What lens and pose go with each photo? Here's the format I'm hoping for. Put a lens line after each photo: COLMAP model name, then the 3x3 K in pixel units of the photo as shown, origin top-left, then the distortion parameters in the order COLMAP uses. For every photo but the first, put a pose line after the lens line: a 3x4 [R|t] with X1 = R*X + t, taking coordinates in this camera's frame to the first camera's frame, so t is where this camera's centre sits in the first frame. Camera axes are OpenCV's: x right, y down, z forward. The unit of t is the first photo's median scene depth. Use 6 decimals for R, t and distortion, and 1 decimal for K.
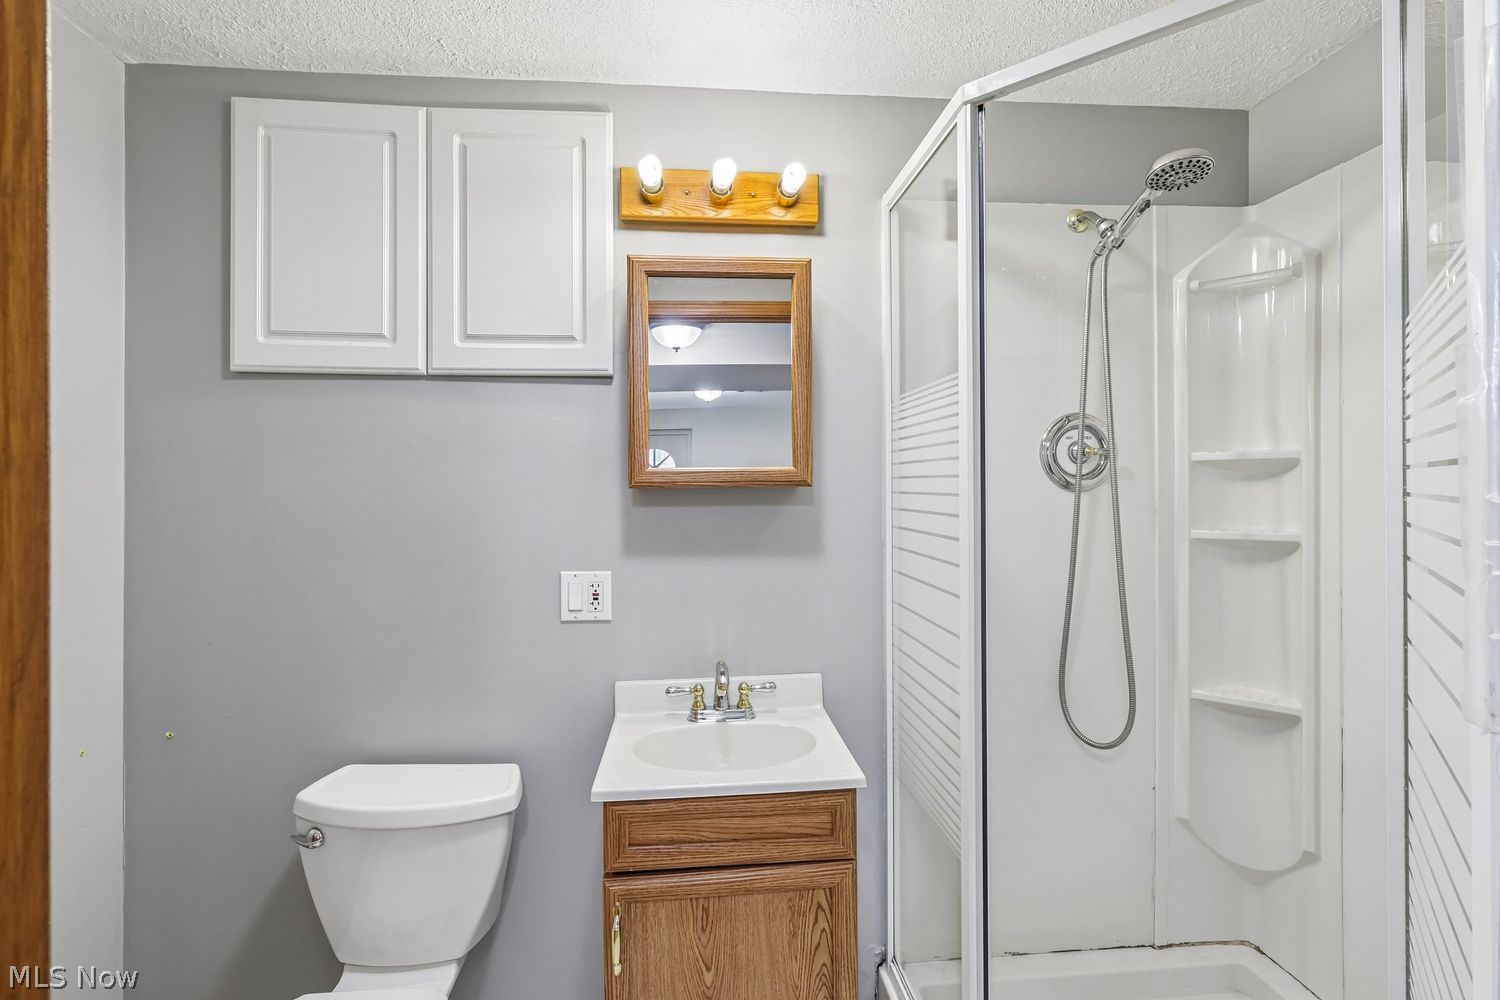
lens RADIAL K [[692.7, 0, 755.8], [0, 692.7, 493.2], [0, 0, 1]] dist [-0.003735, 0.001980]
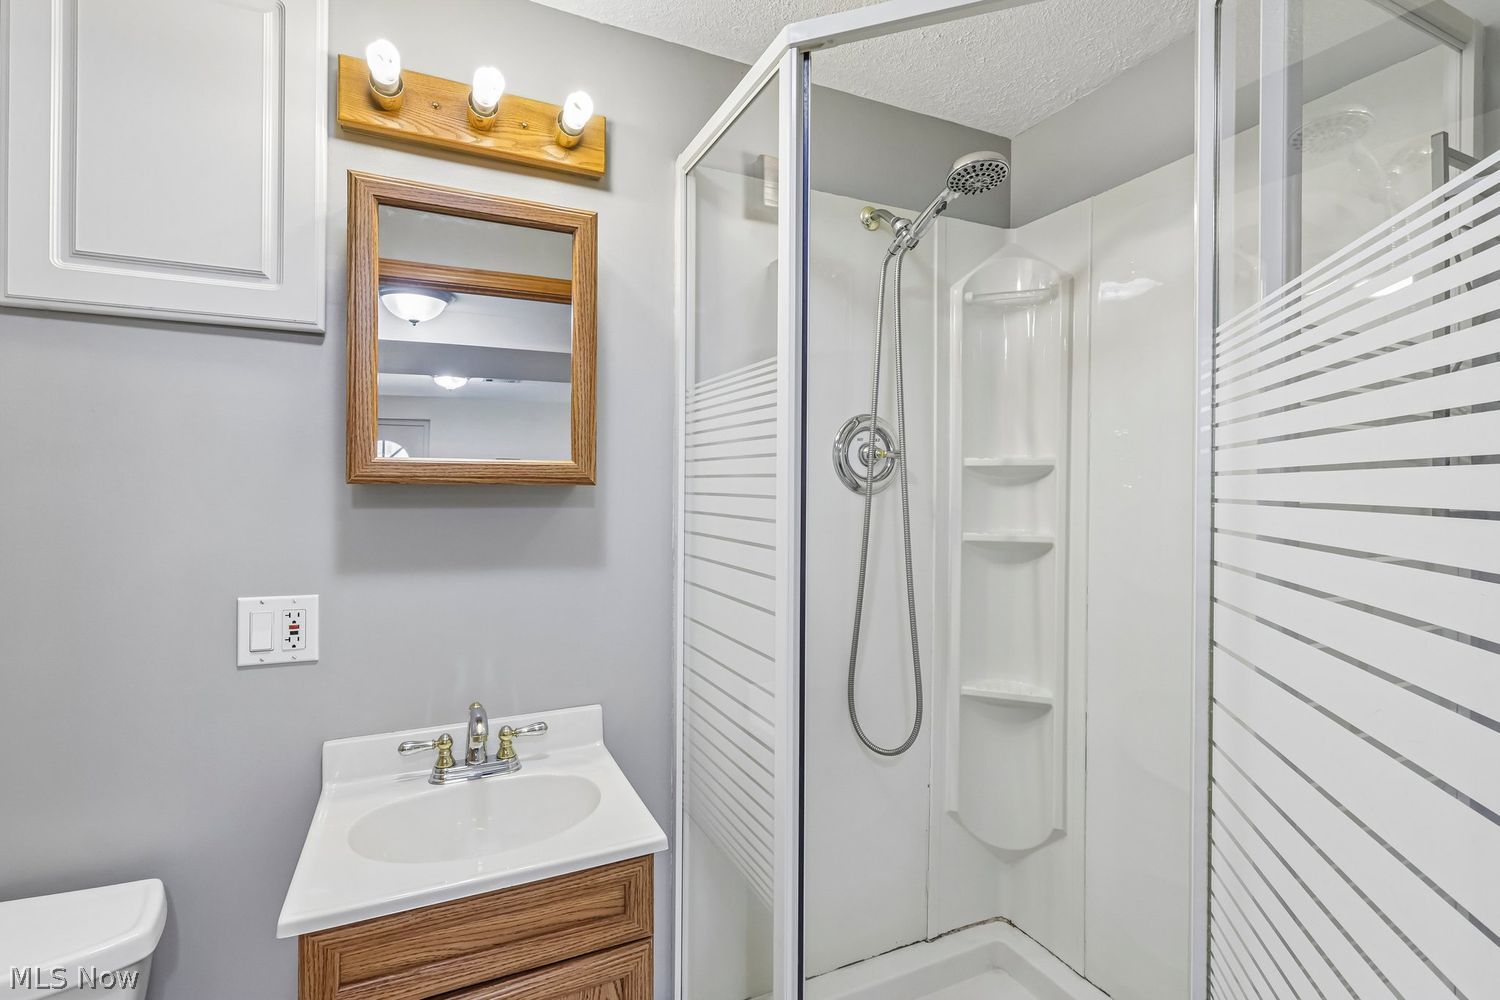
lens RADIAL K [[692.7, 0, 750.8], [0, 692.7, 494.6], [0, 0, 1]] dist [-0.003735, 0.001980]
pose [[0.941575, 0.010573, 0.336638, -0.022840], [-0.010931, 0.999940, -0.000830, 0.000667], [-0.336626, -0.002898, 0.941634, 0.143335]]
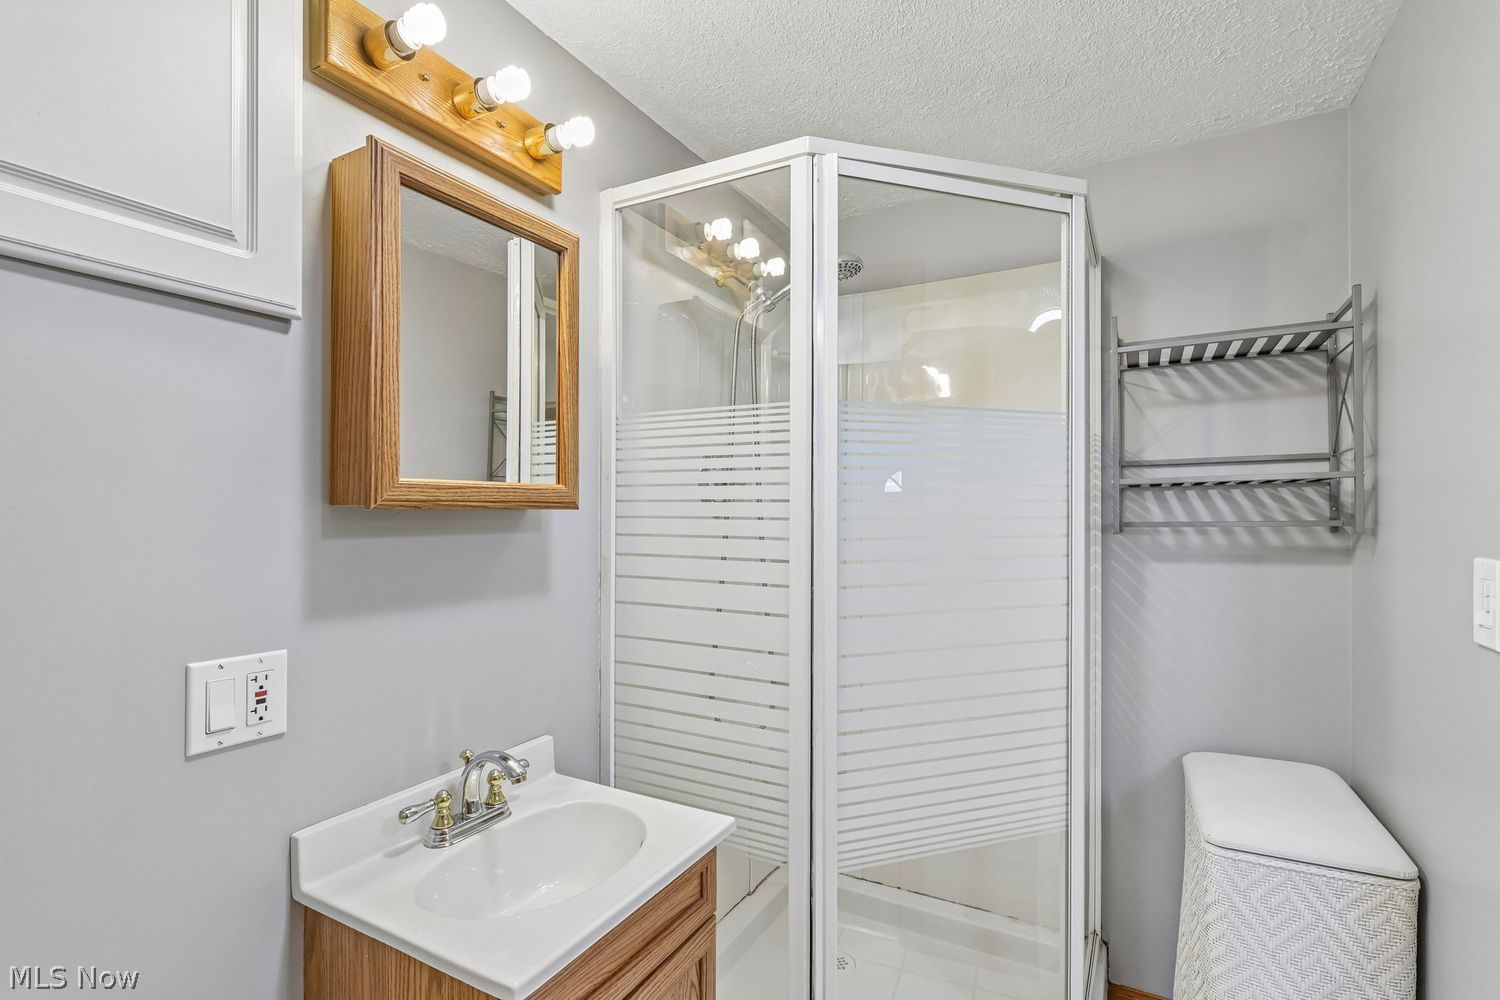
lens RADIAL K [[692.7, 0, 751.1], [0, 692.7, 517.4], [0, 0, 1]] dist [-0.003735, 0.001980]
pose [[0.575782, 0.001508, 0.817602, -0.465521], [0.002175, 0.999992, -0.003376, 0.003277], [-0.817600, 0.003722, 0.575774, 0.338306]]
